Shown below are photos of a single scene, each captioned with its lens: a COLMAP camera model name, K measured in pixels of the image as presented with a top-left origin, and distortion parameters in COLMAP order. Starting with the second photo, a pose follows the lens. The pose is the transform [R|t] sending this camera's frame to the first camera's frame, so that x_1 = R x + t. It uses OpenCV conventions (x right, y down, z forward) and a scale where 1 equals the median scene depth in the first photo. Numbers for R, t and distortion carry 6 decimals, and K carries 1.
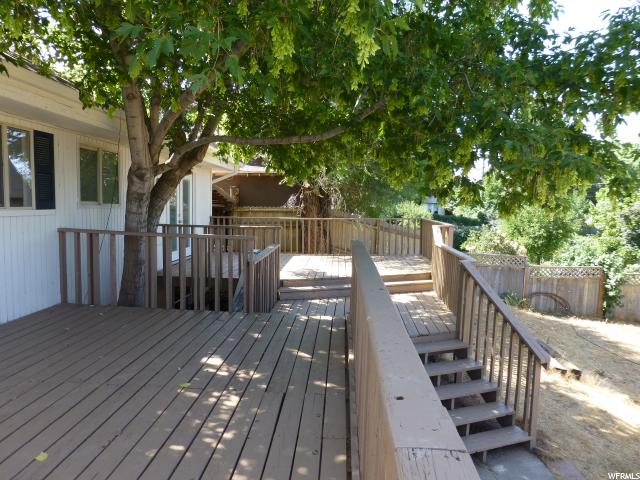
lens RADIAL K [[465.9, 0, 318.3], [0, 465.9, 241.1], [0, 0, 1]] dist [-0.023919, -0.000983]
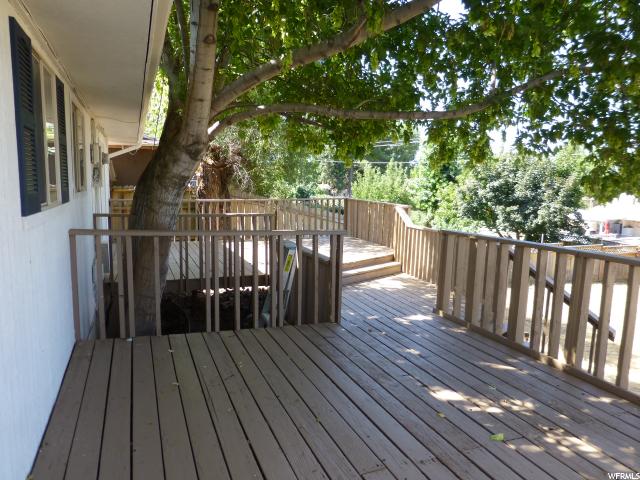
lens RADIAL K [[465.9, 0, 318.3], [0, 465.9, 241.1], [0, 0, 1]] dist [-0.023919, -0.000983]
pose [[0.910943, -0.050794, 0.409394, -0.529521], [0.028372, 0.997755, 0.060661, -0.043760], [-0.411556, -0.043643, 0.910339, 0.269101]]
